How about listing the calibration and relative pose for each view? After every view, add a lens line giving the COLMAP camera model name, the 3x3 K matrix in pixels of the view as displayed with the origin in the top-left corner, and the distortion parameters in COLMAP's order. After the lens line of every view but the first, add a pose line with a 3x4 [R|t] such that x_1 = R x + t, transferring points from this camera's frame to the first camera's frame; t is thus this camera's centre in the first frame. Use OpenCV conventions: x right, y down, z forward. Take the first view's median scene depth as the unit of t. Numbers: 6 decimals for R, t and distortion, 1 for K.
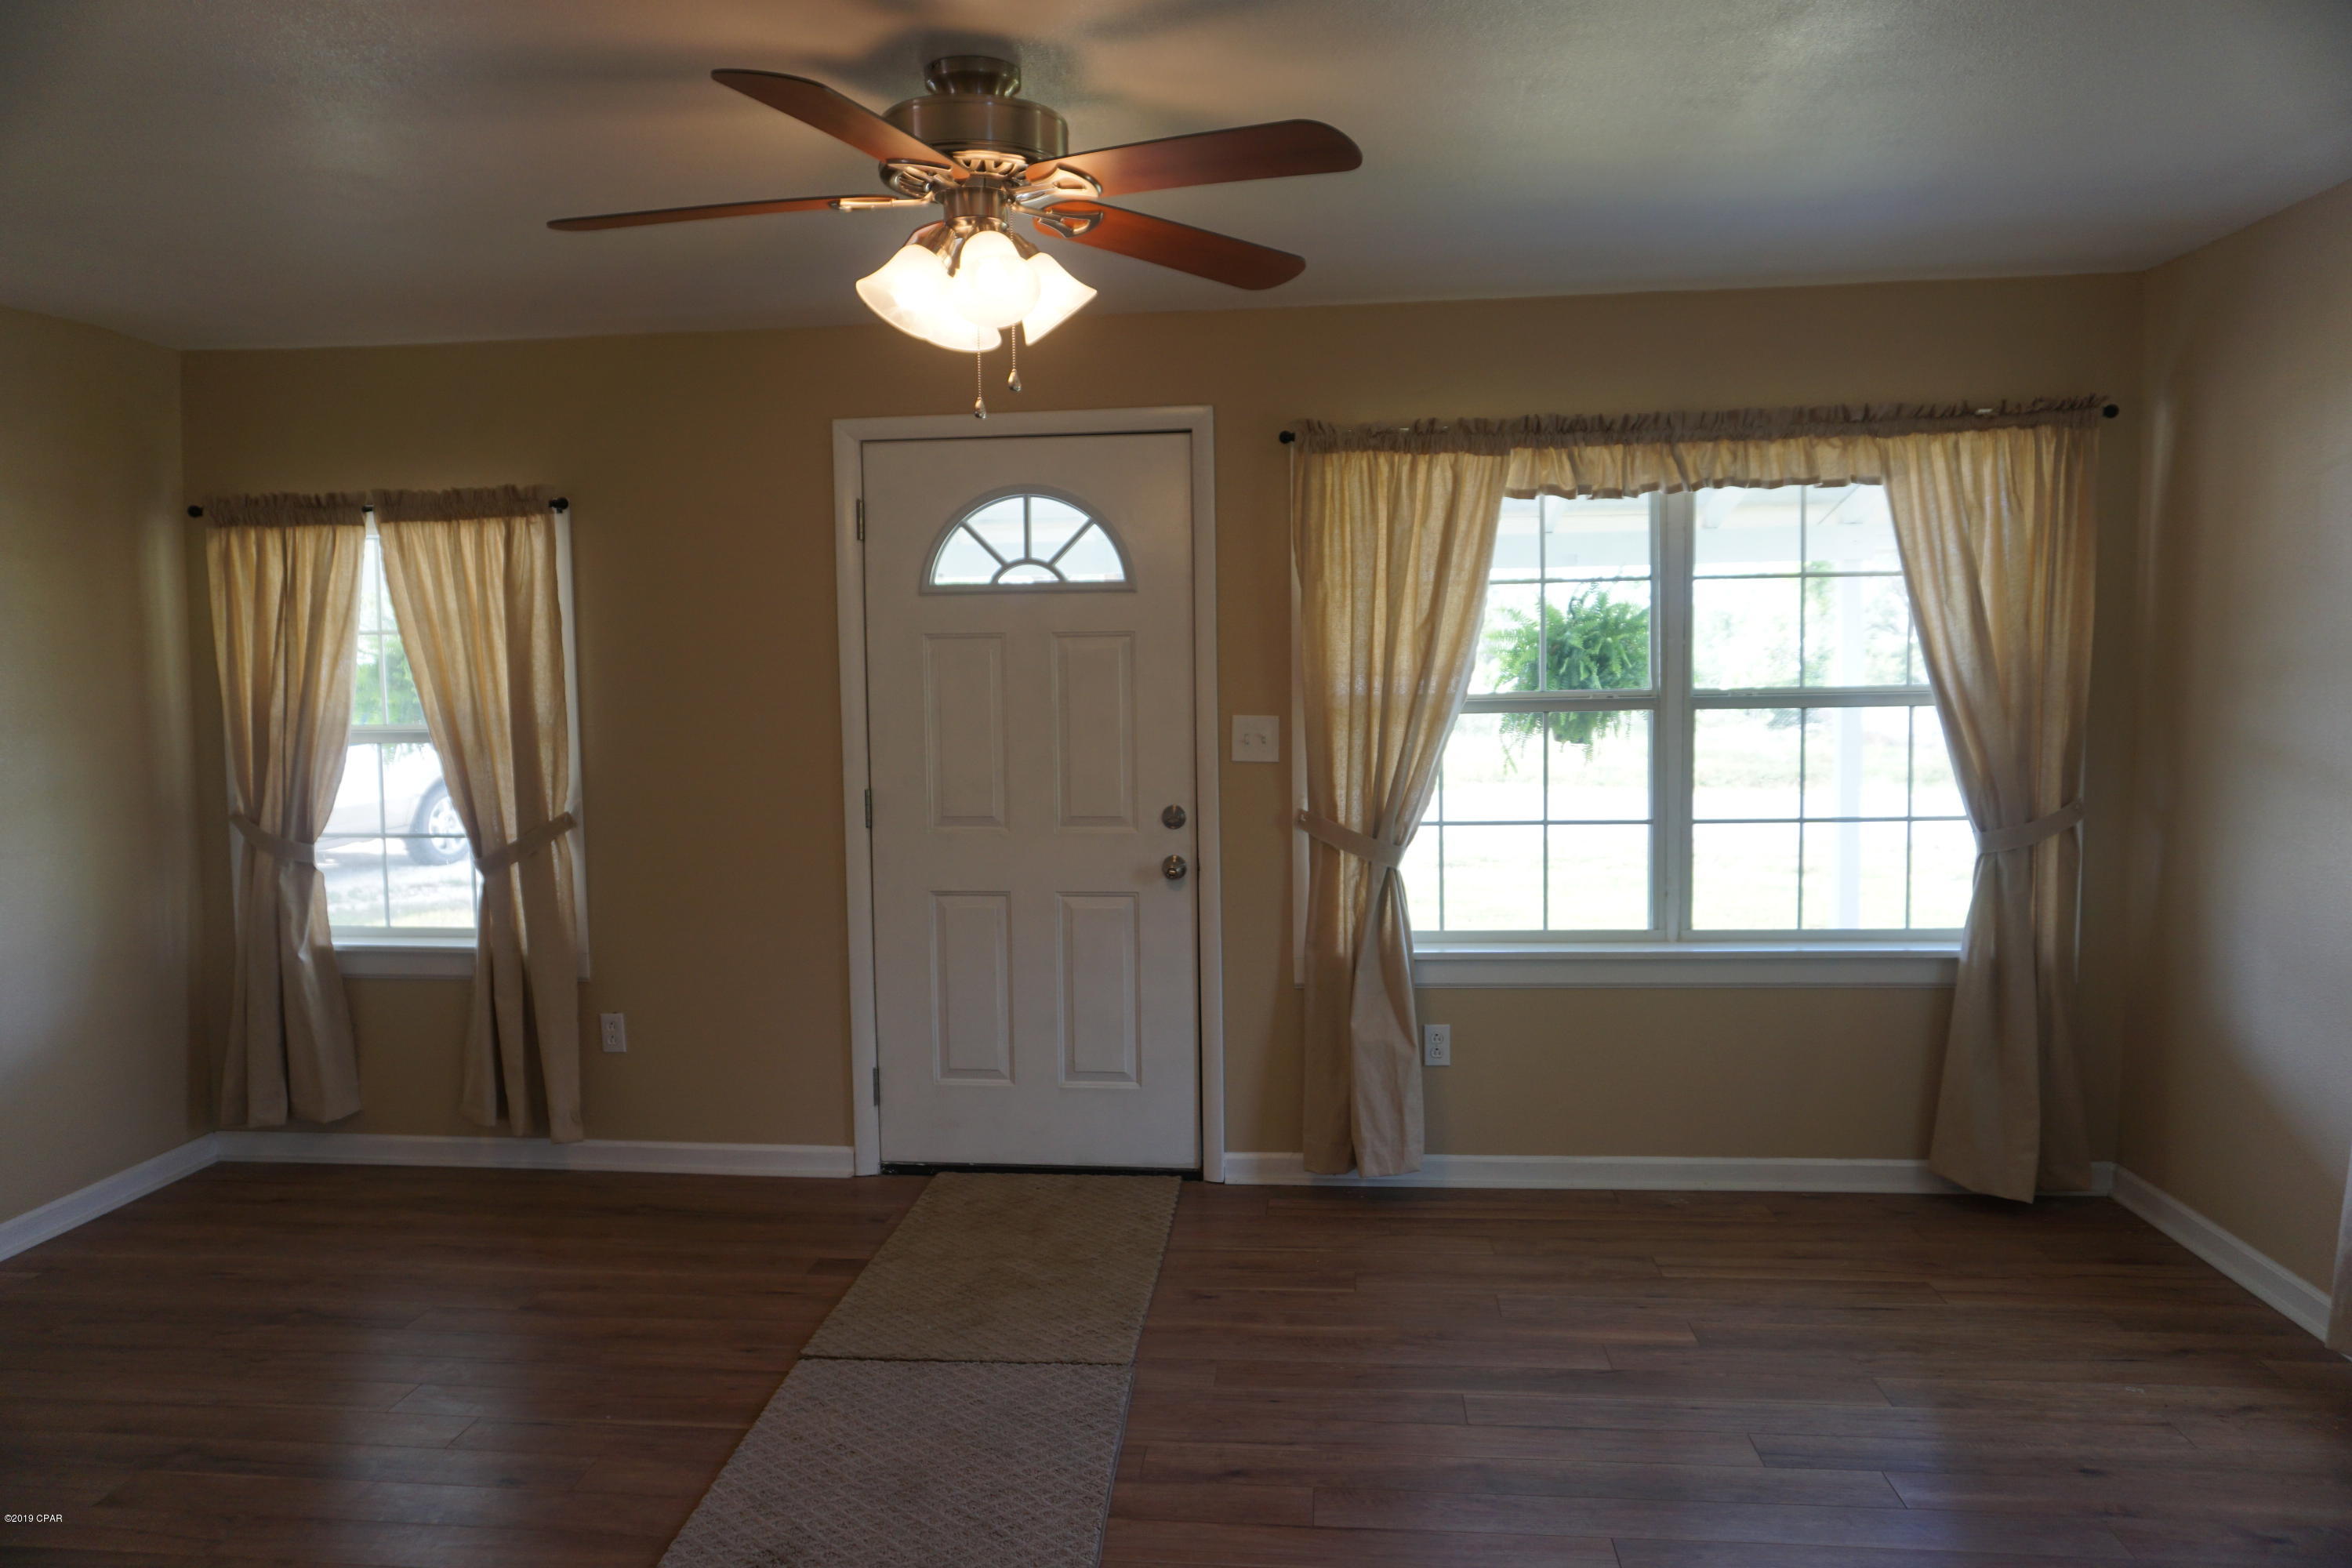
lens RADIAL K [[1567.8, 0, 1191.6], [0, 1567.8, 781.6], [0, 0, 1]] dist [-0.037966, 0.024477]
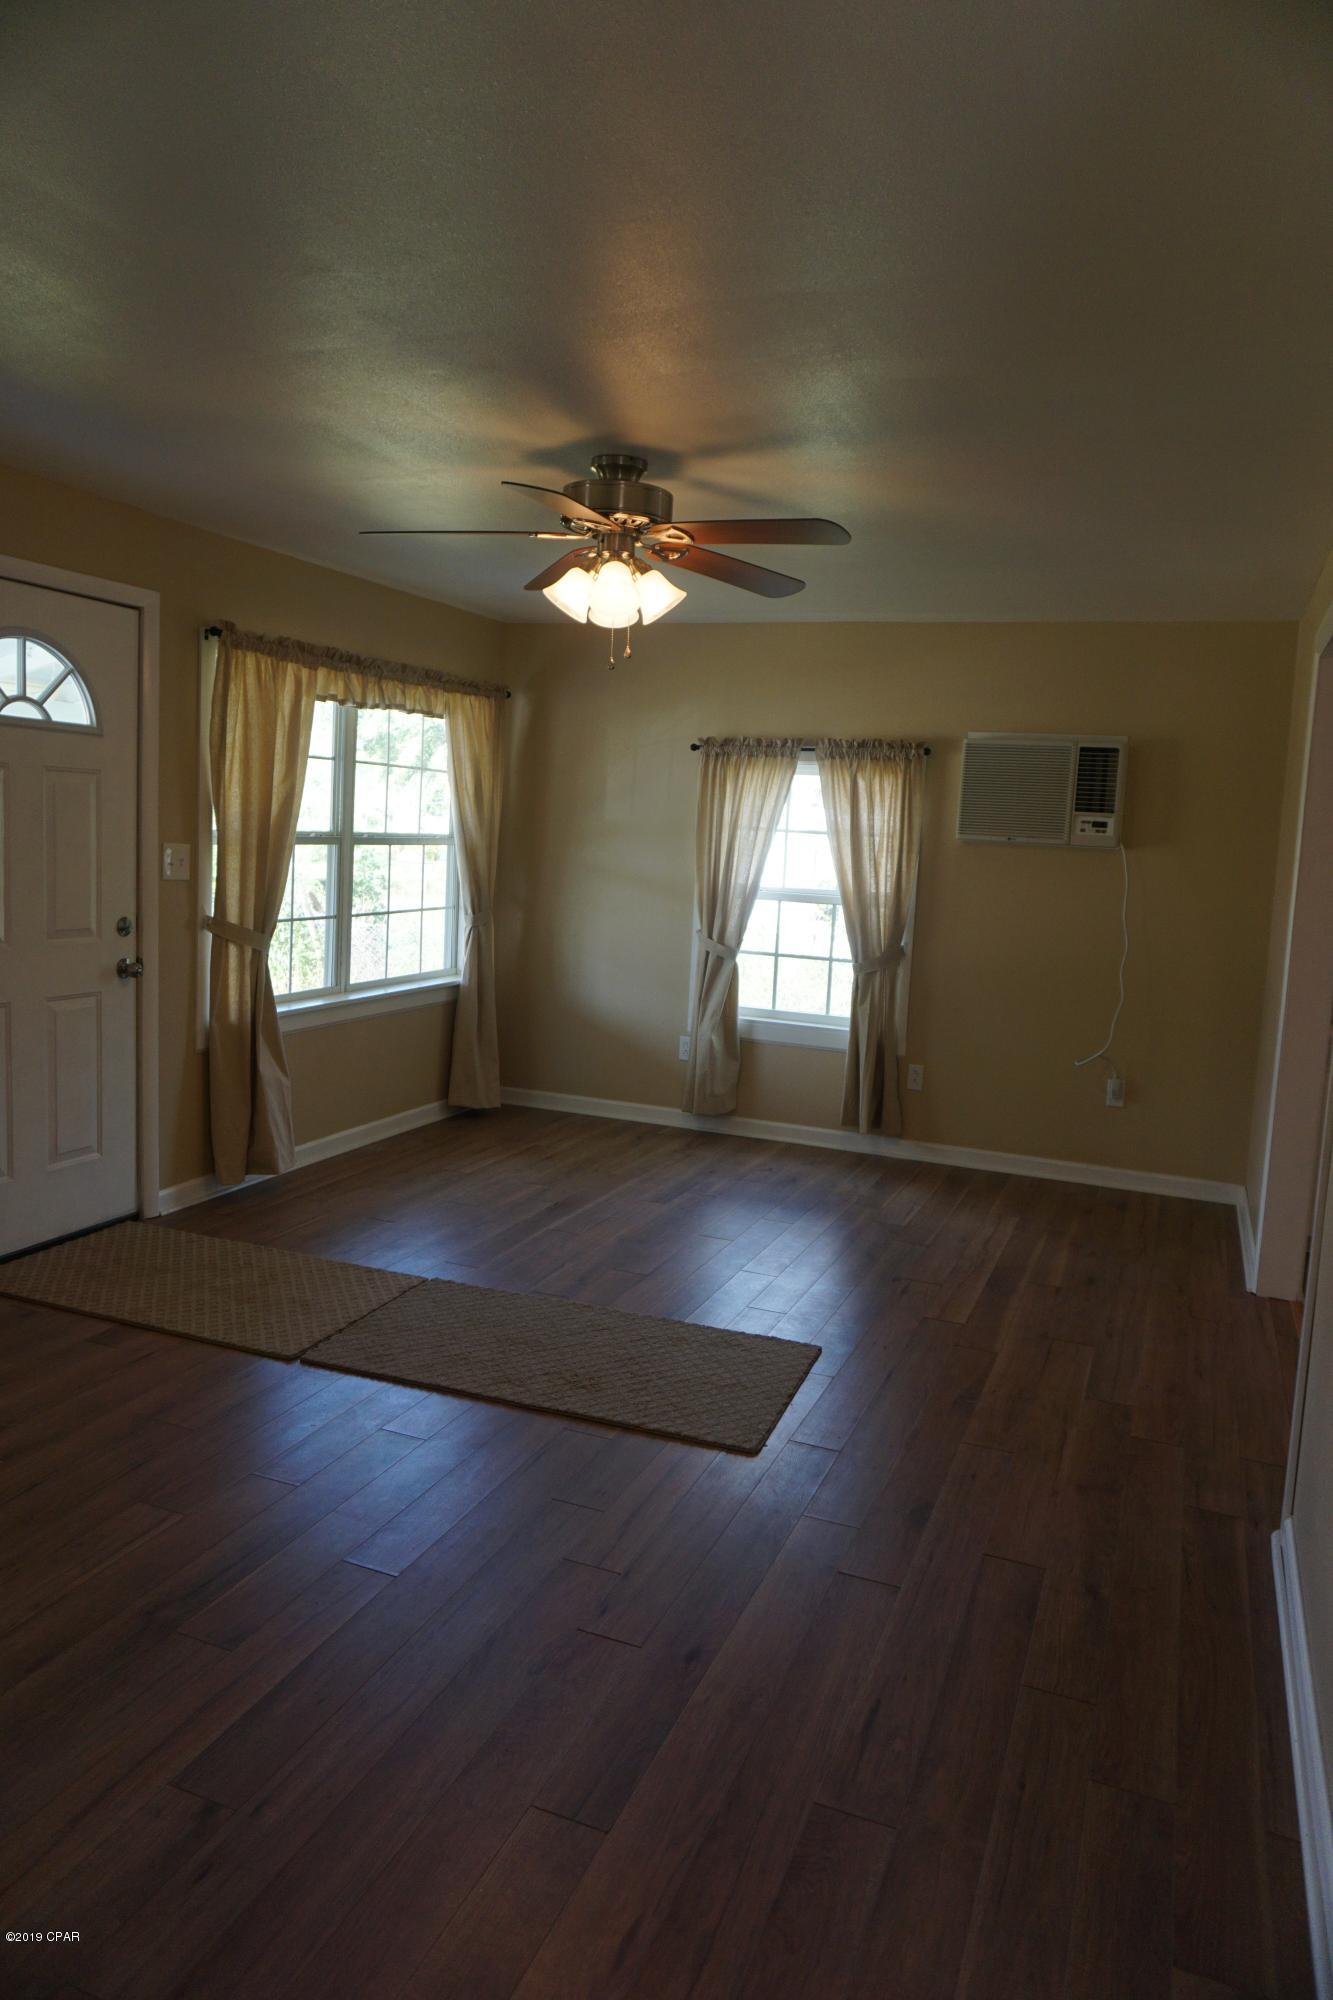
lens RADIAL K [[1333.2, 0, 676.7], [0, 1333.2, 978.2], [0, 0, 1]] dist [-0.037966, 0.024477]
pose [[0.279083, -0.077806, 0.957110, -0.919958], [0.020634, 0.996968, 0.075029, -0.005802], [-0.960045, -0.001191, 0.279842, 0.318978]]
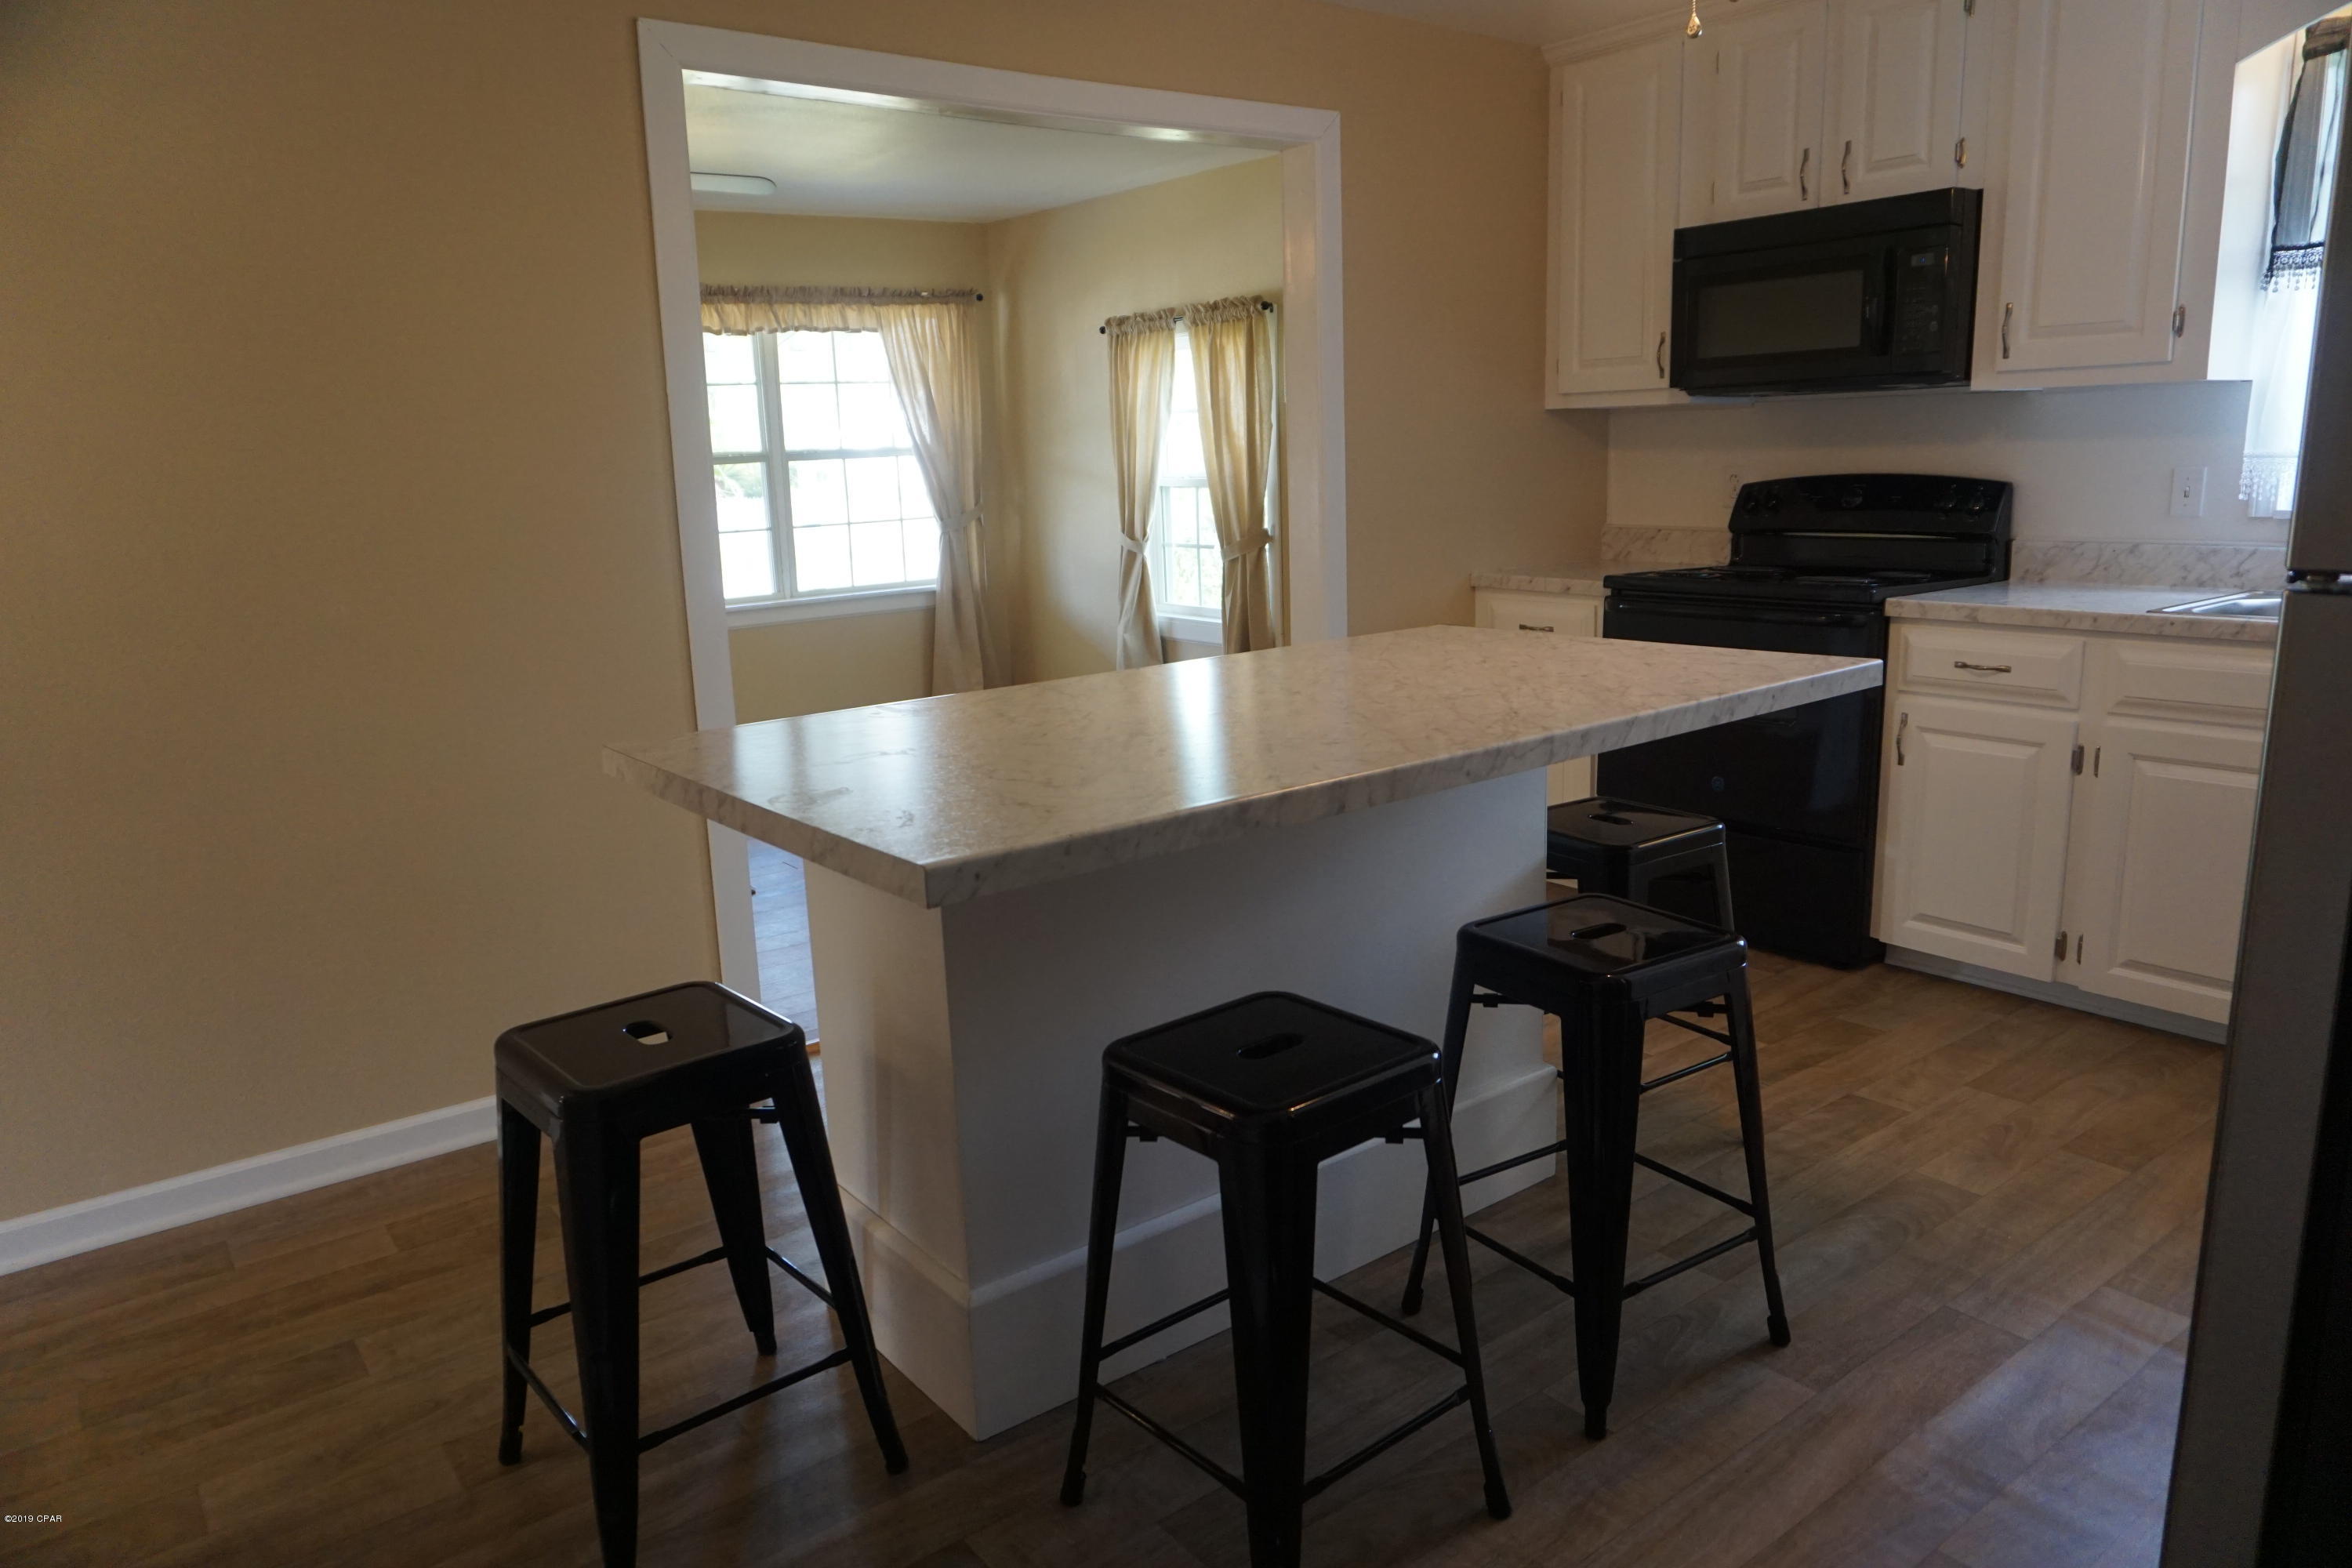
lens RADIAL K [[1567.8, 0, 1168.3], [0, 1567.8, 789.0], [0, 0, 1]] dist [-0.037966, 0.024477]
pose [[0.729237, -0.158009, 0.665767, -0.599386], [0.077567, 0.985790, 0.149000, 0.089144], [-0.679851, -0.057015, 0.731131, -0.589113]]
